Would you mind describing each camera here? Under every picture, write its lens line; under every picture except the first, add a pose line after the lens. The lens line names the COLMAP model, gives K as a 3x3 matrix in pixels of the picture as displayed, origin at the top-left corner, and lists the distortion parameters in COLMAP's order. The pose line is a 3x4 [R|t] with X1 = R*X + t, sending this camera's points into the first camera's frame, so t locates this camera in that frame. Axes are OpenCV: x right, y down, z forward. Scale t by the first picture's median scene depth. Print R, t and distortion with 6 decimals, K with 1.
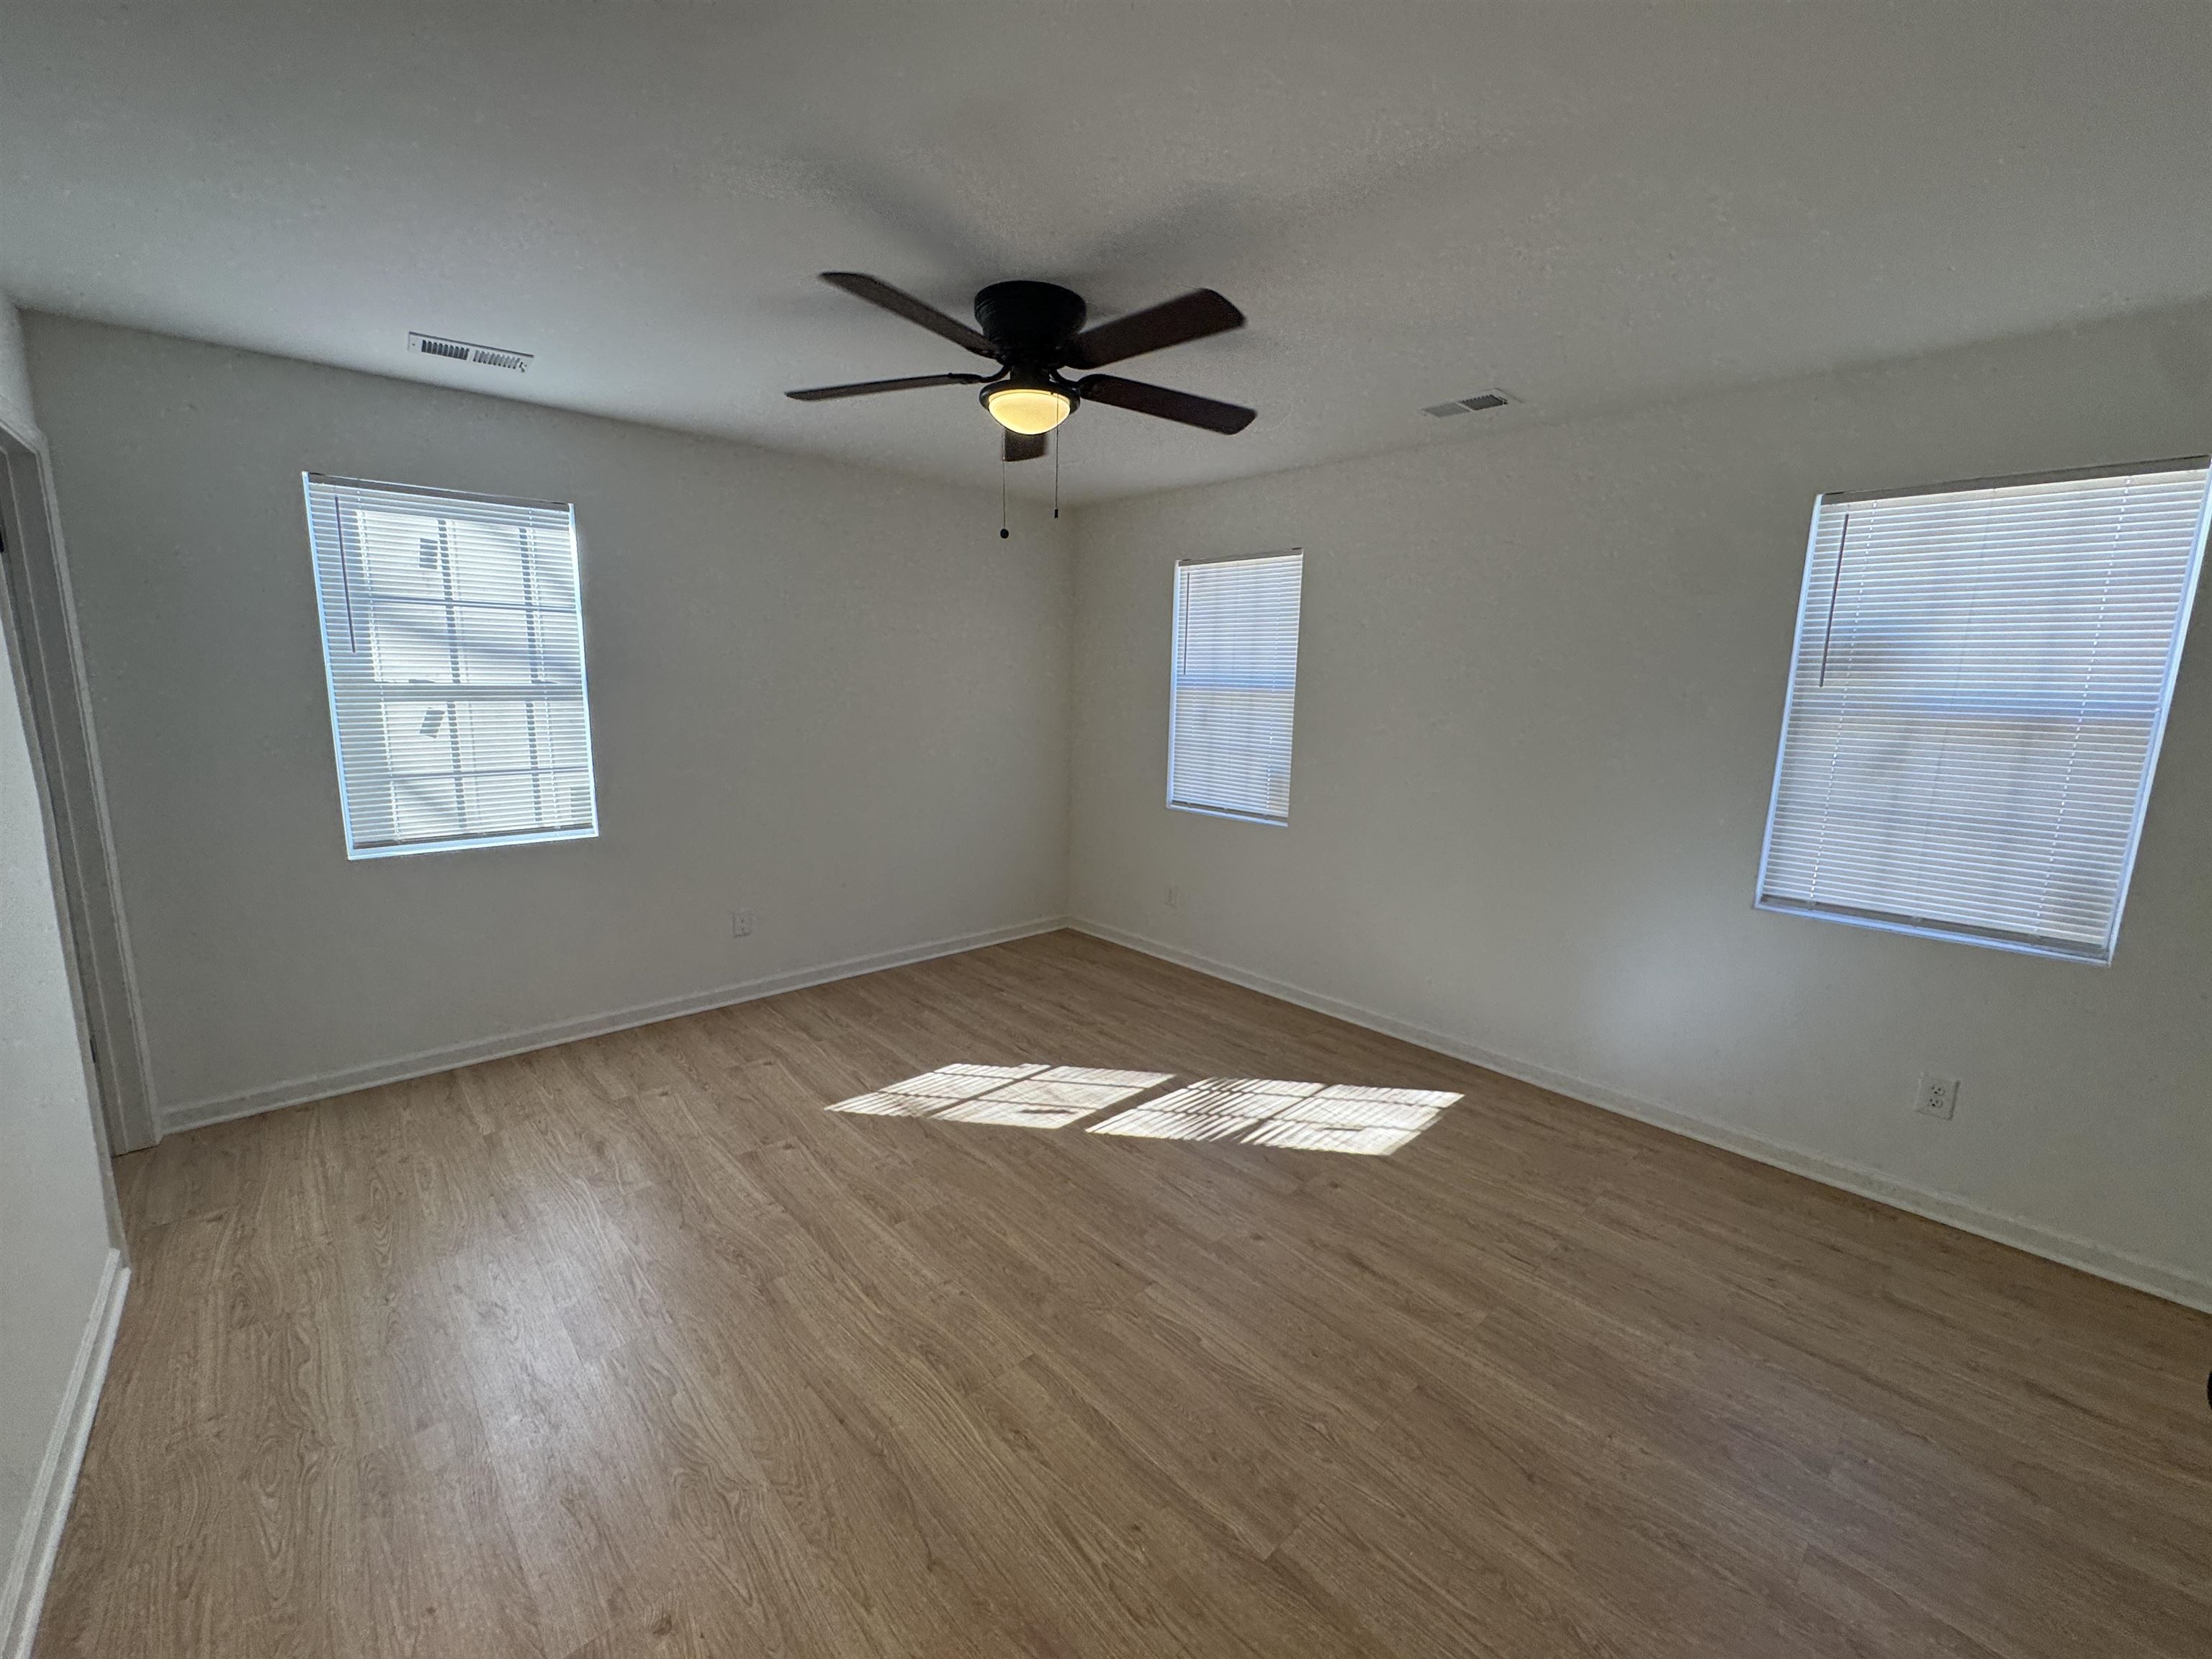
lens RADIAL K [[888.6, 0, 1106.0], [0, 888.6, 829.5], [0, 0, 1]] dist [-0.000735, 0.000298]
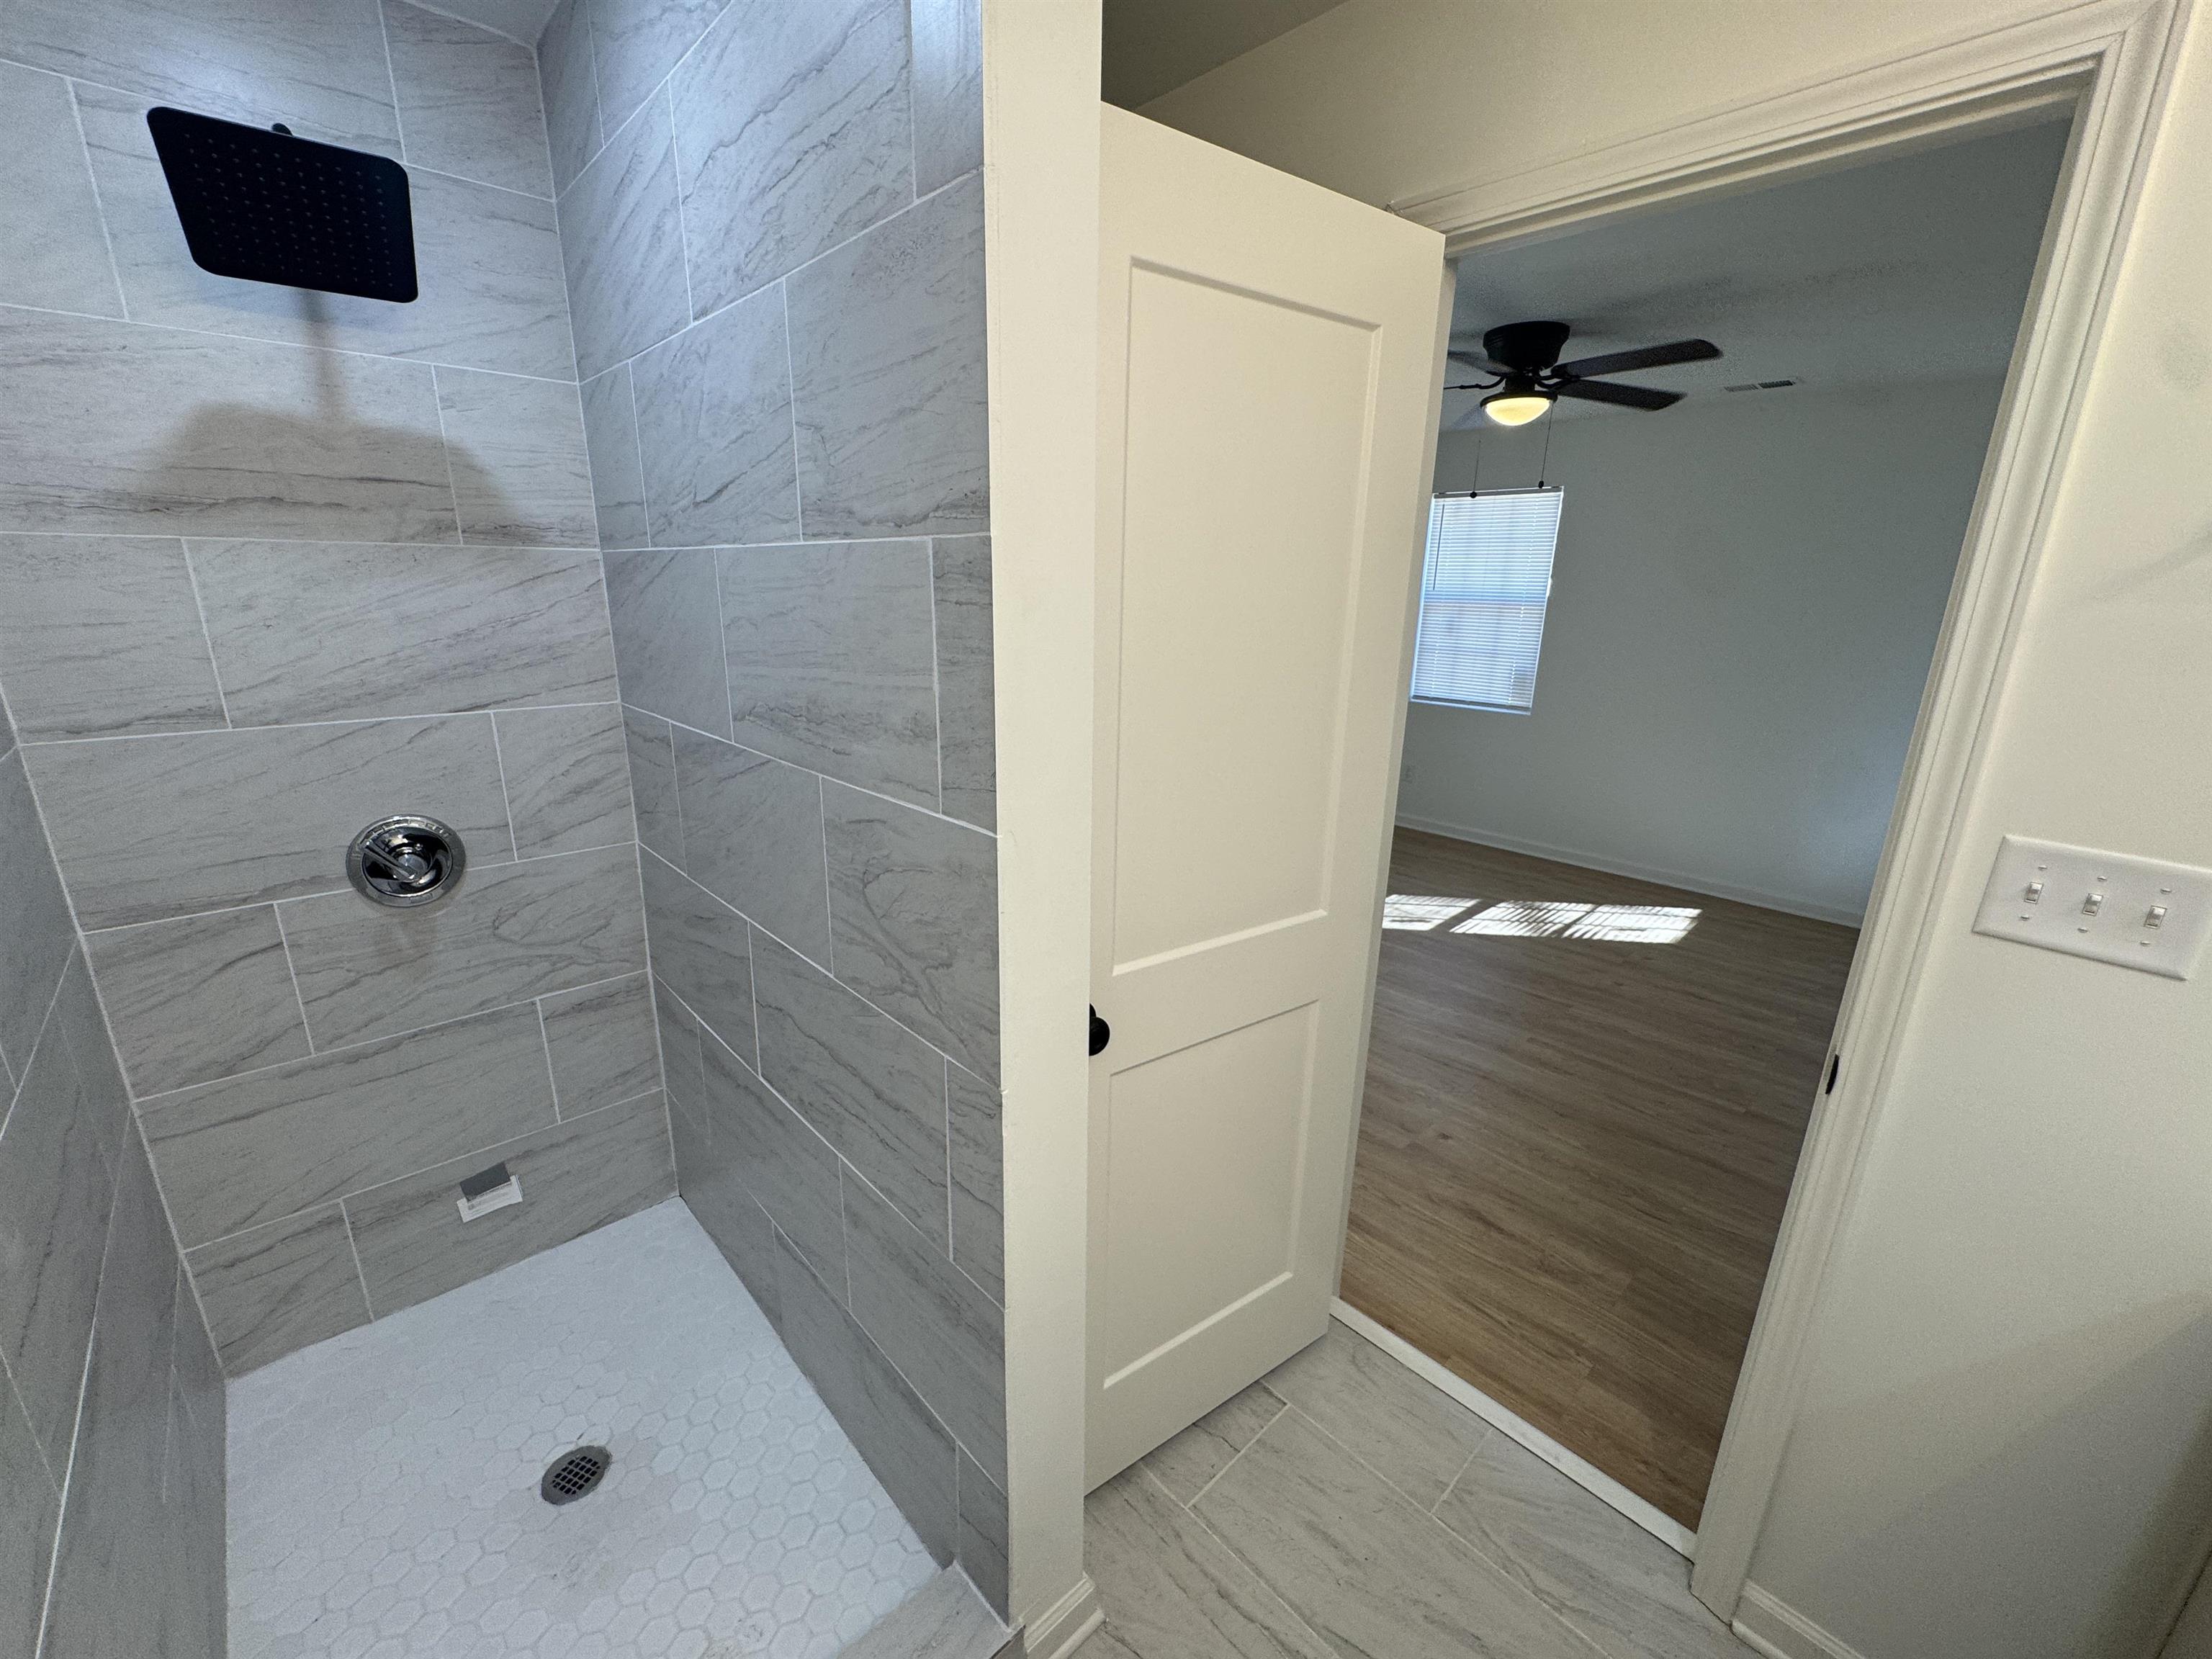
lens RADIAL K [[888.6, 0, 1106.0], [0, 888.6, 829.5], [0, 0, 1]] dist [-0.000735, 0.000298]
pose [[0.999912, -0.007672, 0.010867, -0.555228], [0.006472, 0.994290, 0.106518, 0.027185], [-0.011623, -0.106438, 0.994251, -0.350149]]
